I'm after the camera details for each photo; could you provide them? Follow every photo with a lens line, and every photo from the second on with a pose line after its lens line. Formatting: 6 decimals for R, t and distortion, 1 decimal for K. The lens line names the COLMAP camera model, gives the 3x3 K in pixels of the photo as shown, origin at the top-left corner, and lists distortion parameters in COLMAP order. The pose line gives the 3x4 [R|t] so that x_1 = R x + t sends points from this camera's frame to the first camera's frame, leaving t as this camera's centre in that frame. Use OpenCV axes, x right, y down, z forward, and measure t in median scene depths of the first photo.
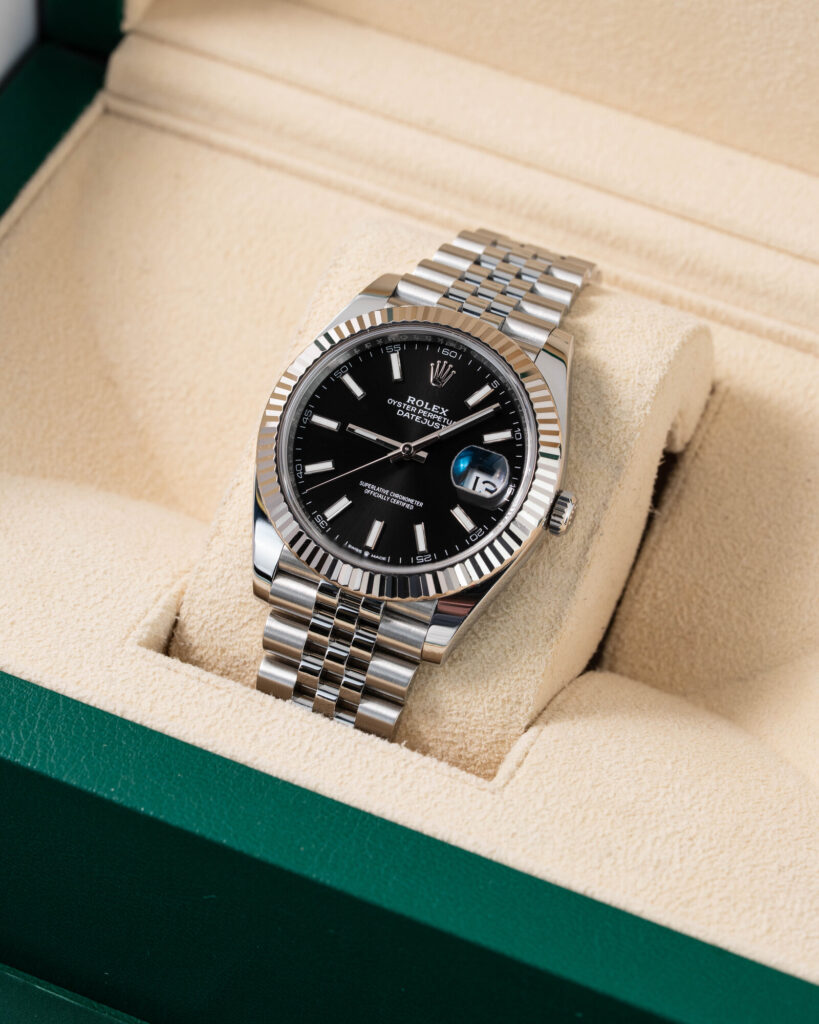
lens RADIAL K [[4166.5, 0, 409.5], [0, 4166.5, 512.0], [0, 0, 1]] dist [-0.040240, -1.597932]
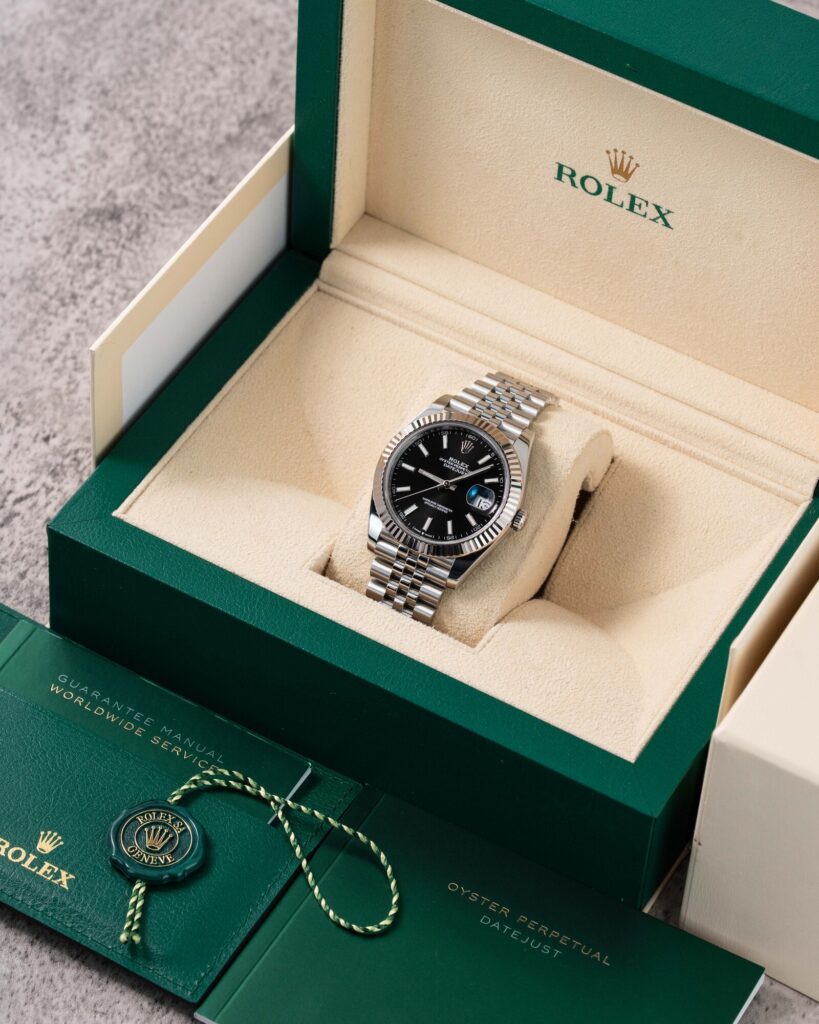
lens RADIAL K [[4166.5, 0, 409.5], [0, 4166.5, 512.0], [0, 0, 1]] dist [-0.040240, -1.597932]
pose [[0.995068, 0.072904, -0.067263, 0.117551], [-0.071540, 0.997185, 0.022470, -0.044917], [0.068712, -0.017547, 0.997482, -1.019219]]
